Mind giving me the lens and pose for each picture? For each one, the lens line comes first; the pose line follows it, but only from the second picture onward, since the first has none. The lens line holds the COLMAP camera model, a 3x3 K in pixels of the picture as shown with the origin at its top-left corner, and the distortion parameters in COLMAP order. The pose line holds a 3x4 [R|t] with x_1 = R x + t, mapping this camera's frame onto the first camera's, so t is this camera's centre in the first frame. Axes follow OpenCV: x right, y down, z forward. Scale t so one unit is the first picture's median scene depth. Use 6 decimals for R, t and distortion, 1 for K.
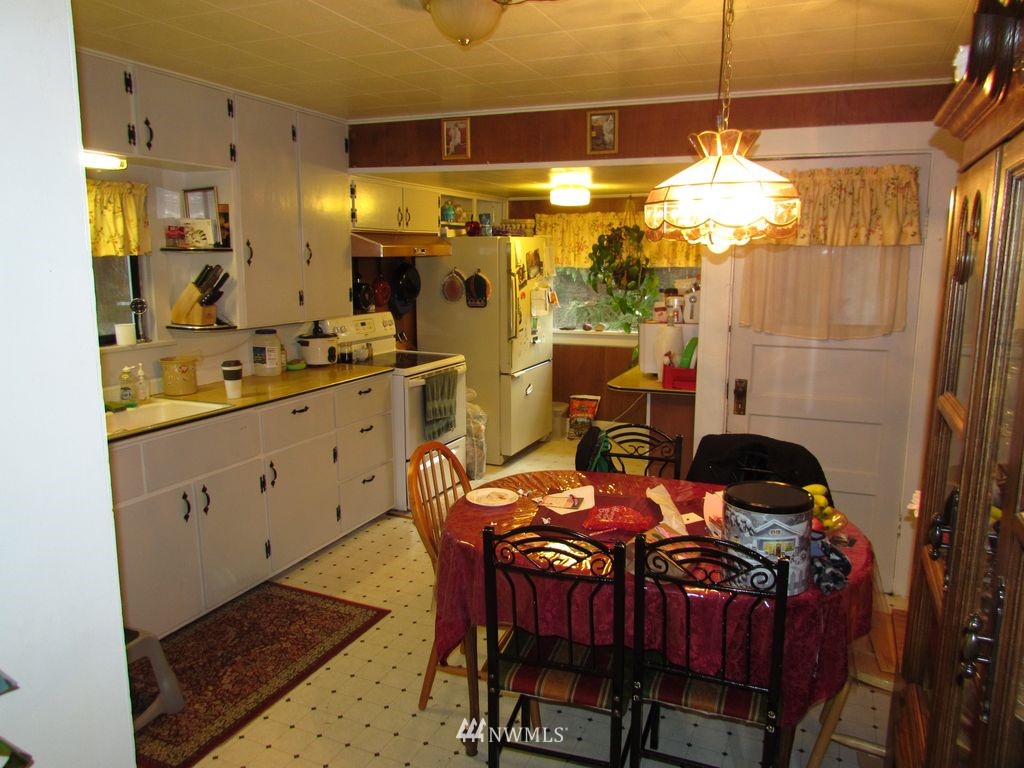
lens RADIAL K [[729.2, 0, 512.0], [0, 729.2, 384.0], [0, 0, 1]] dist [-0.006419, -0.004400]
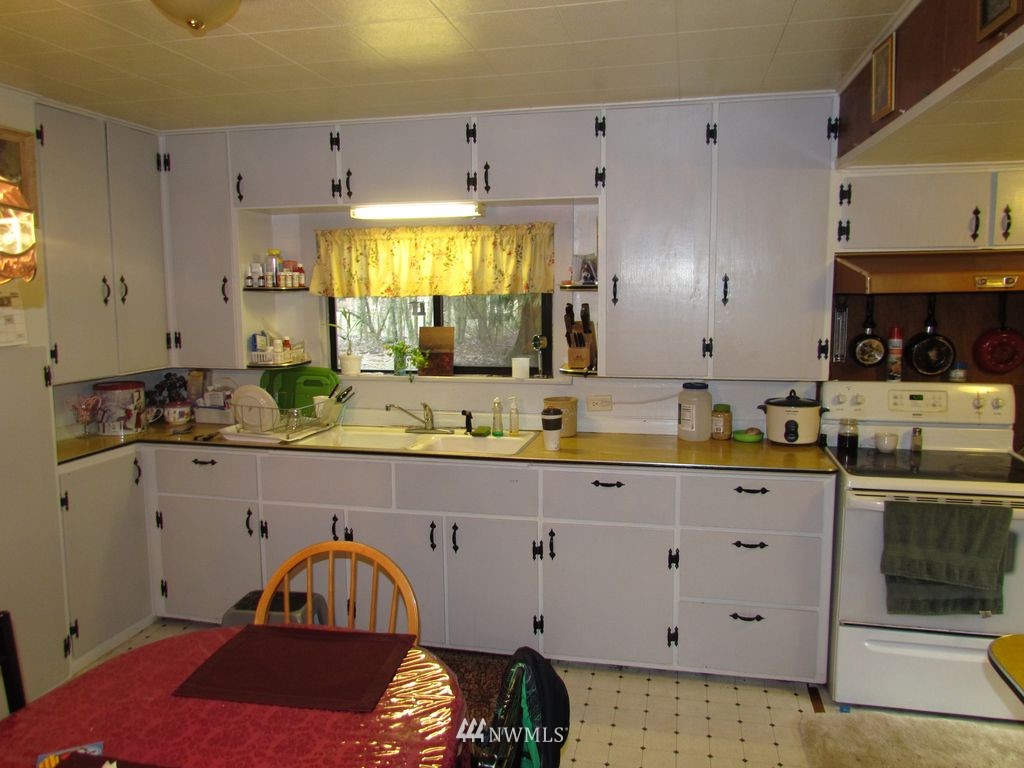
lens RADIAL K [[746.9, 0, 512.0], [0, 746.9, 384.0], [0, 0, 1]] dist [-0.000043, -0.000539]
pose [[0.199029, 0.126731, -0.971765, 0.436803], [-0.158713, 0.982681, 0.095649, -0.123177], [0.967056, 0.135195, 0.215696, 0.639195]]
